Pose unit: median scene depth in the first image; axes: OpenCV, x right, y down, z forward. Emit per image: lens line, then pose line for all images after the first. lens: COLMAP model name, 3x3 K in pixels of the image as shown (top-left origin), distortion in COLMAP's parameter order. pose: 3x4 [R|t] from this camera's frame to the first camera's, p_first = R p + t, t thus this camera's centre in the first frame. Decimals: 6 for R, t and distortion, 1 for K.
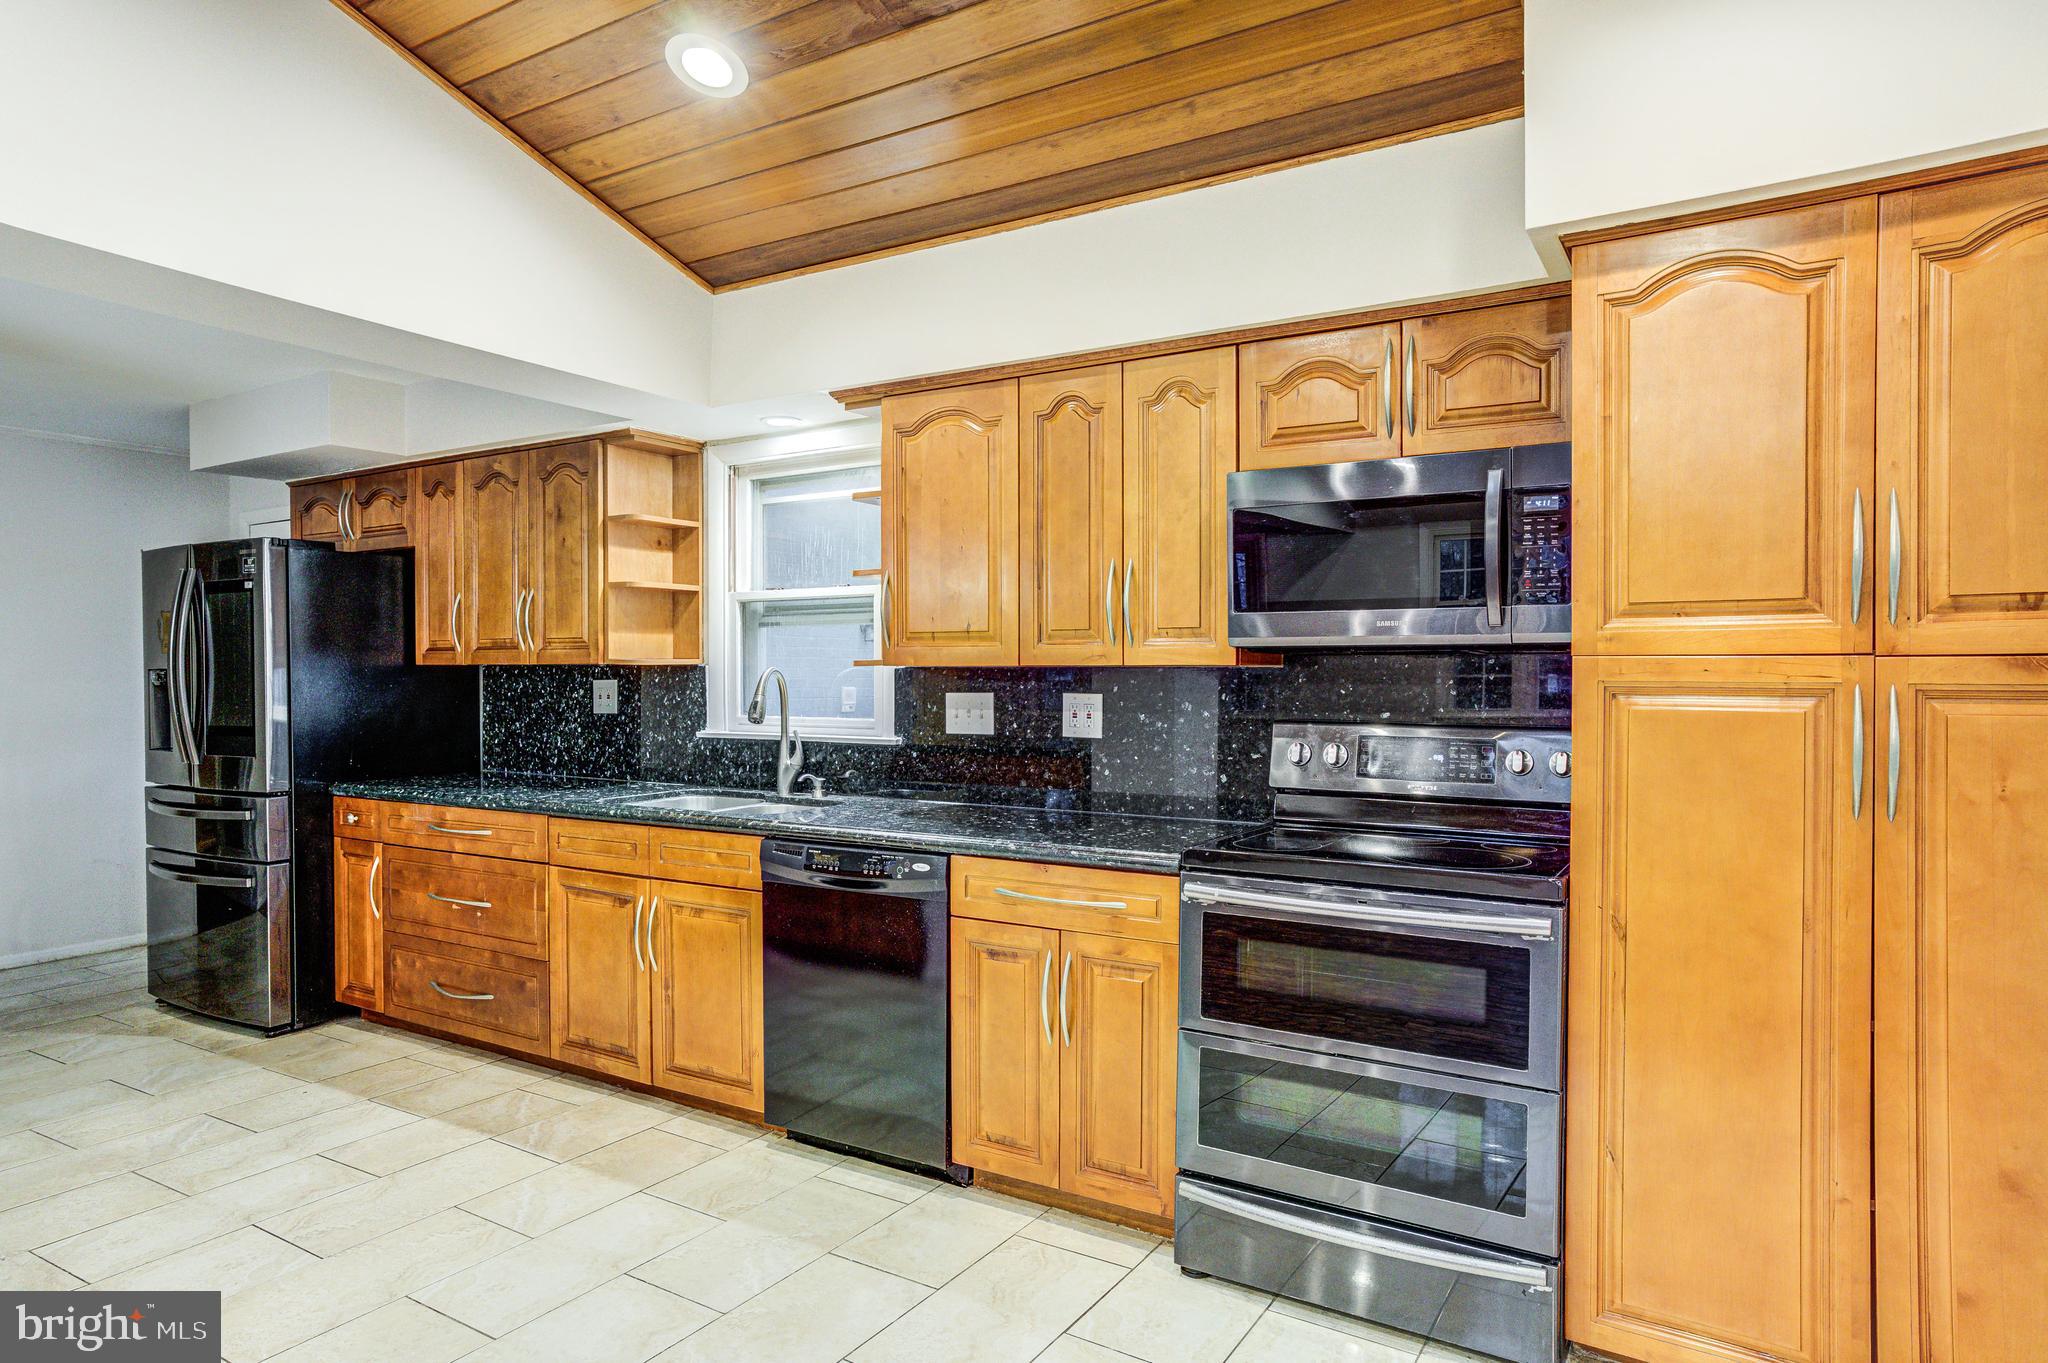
lens RADIAL K [[1192.6, 0, 1028.5], [0, 1192.6, 673.8], [0, 0, 1]] dist [-0.035436, 0.031536]
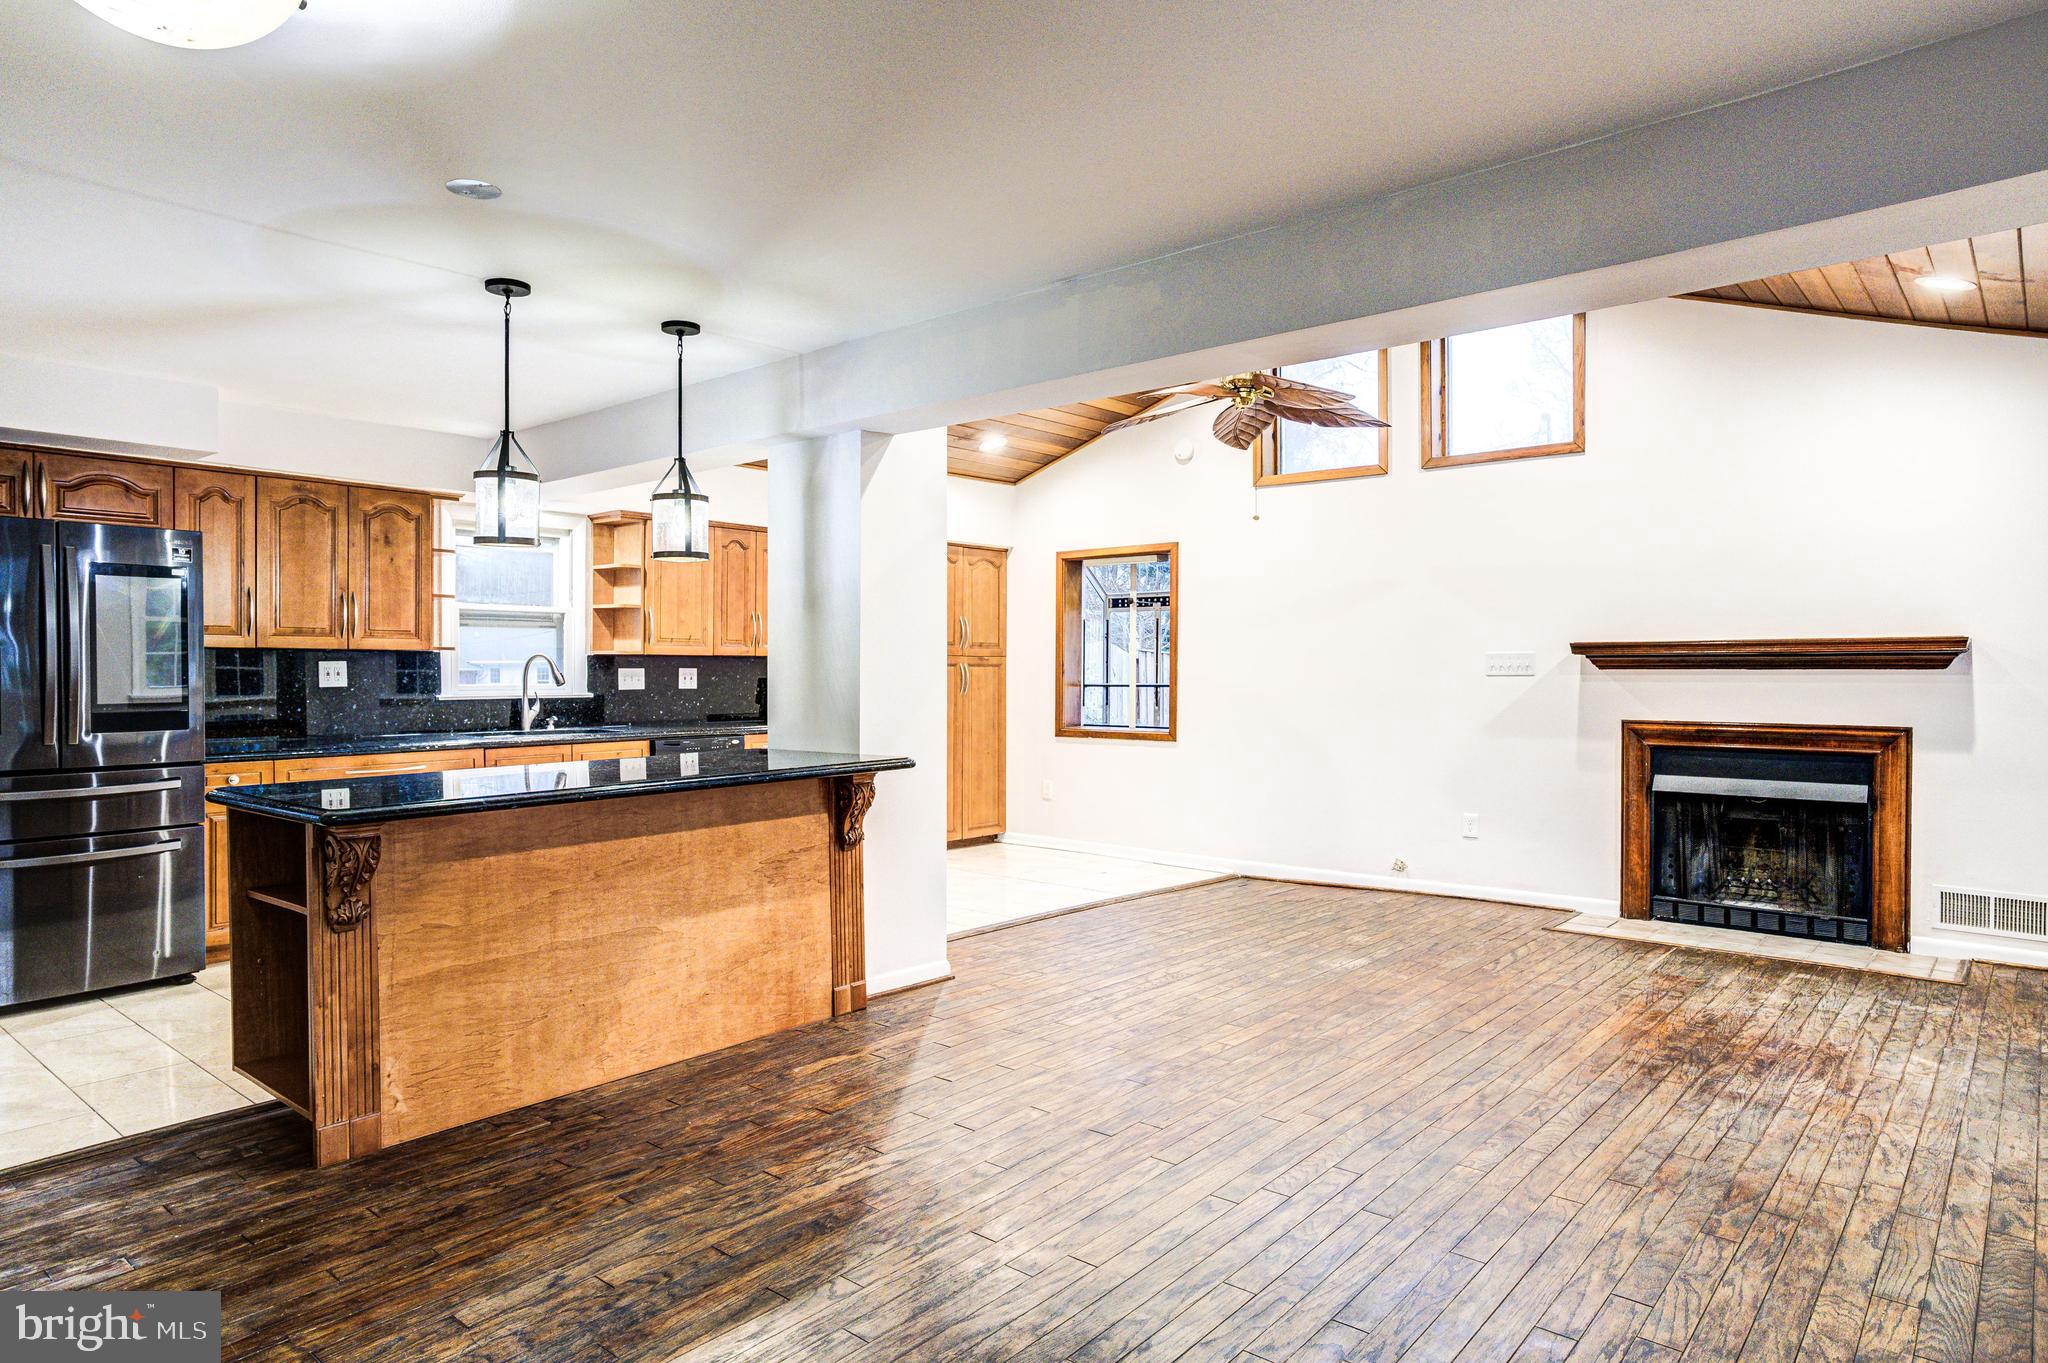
lens RADIAL K [[1192.6, 0, 1013.2], [0, 1192.6, 685.5], [0, 0, 1]] dist [-0.035436, 0.031536]
pose [[0.165959, -0.018017, 0.985968, -1.745284], [-0.009803, 0.999754, 0.019919, -0.000727], [-0.986084, -0.012971, 0.165741, 0.063300]]
